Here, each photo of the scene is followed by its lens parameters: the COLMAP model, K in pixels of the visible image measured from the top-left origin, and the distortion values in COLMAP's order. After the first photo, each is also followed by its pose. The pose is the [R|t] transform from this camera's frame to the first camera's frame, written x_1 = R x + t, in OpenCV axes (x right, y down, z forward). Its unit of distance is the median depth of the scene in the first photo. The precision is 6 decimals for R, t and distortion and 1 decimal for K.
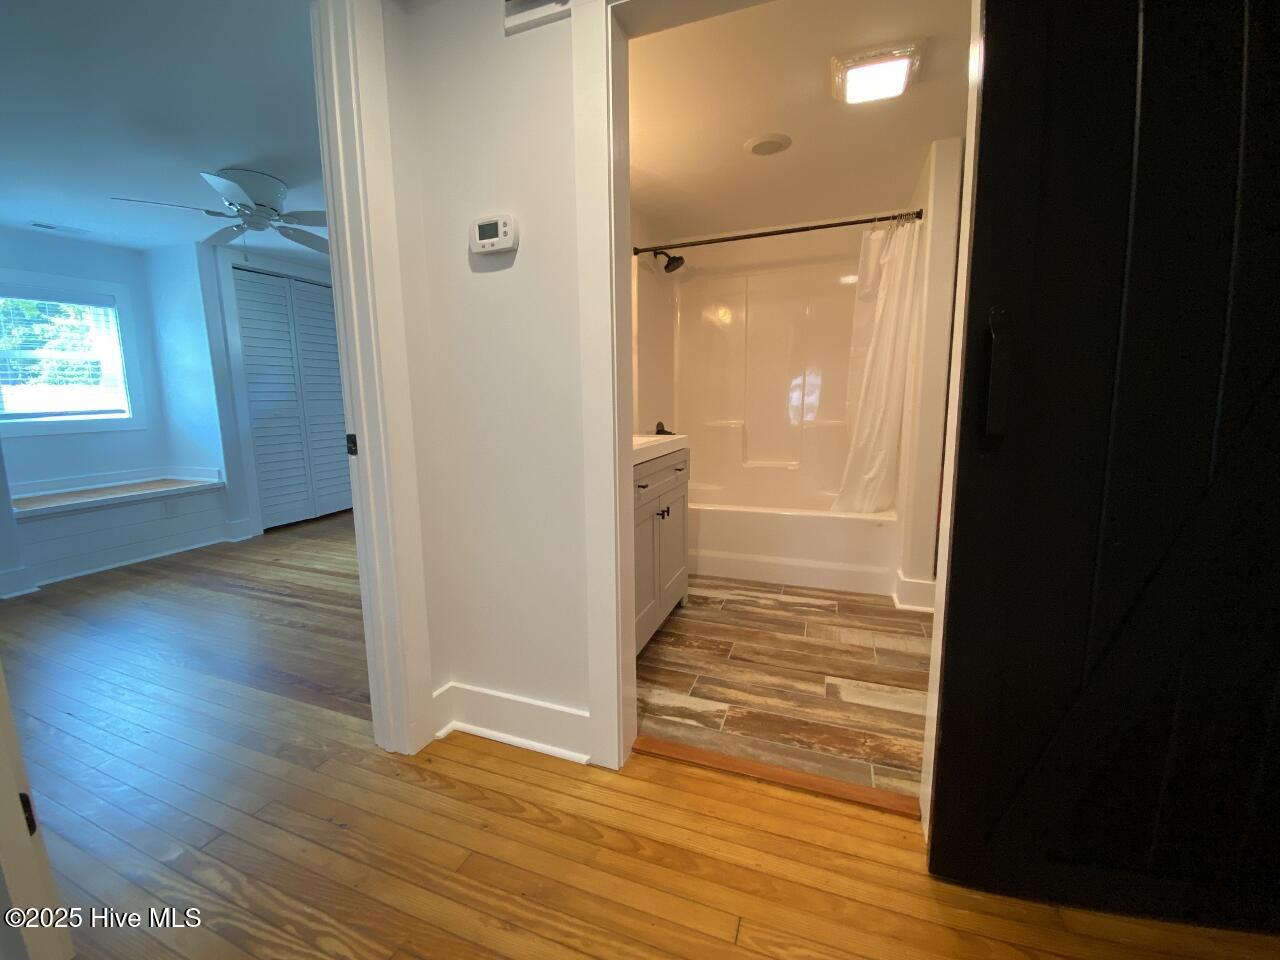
lens RADIAL K [[526.4, 0, 637.5], [0, 526.4, 476.9], [0, 0, 1]] dist [0.020507, -0.019773]
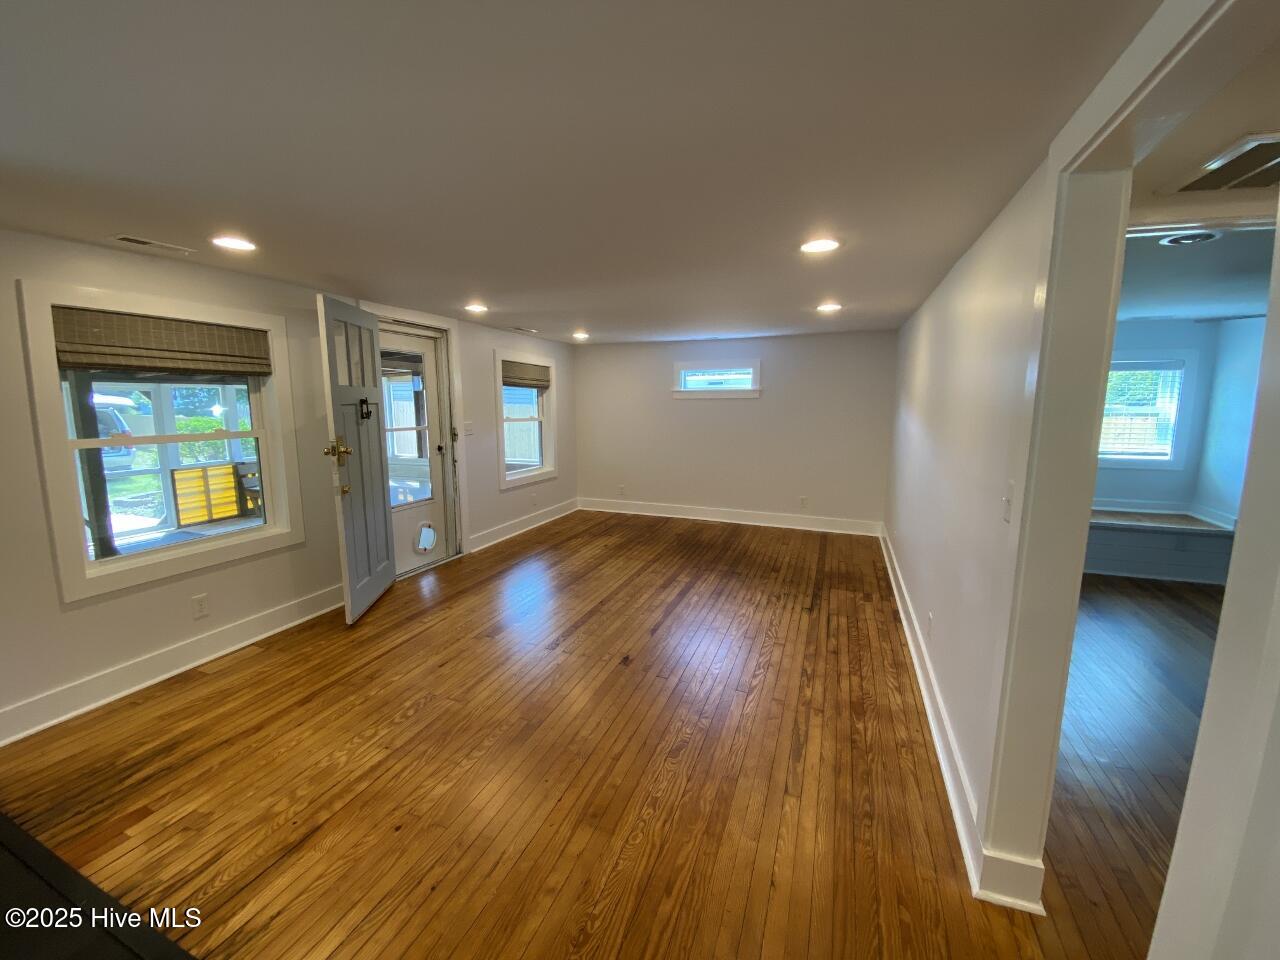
lens RADIAL K [[510.2, 0, 639.4], [0, 510.2, 475.6], [0, 0, 1]] dist [0.019806, -0.021461]
pose [[-0.007505, 0.152272, -0.988310, 0.255009], [-0.151245, 0.976795, 0.151646, -0.091187], [0.988468, 0.150615, 0.015699, -0.271724]]
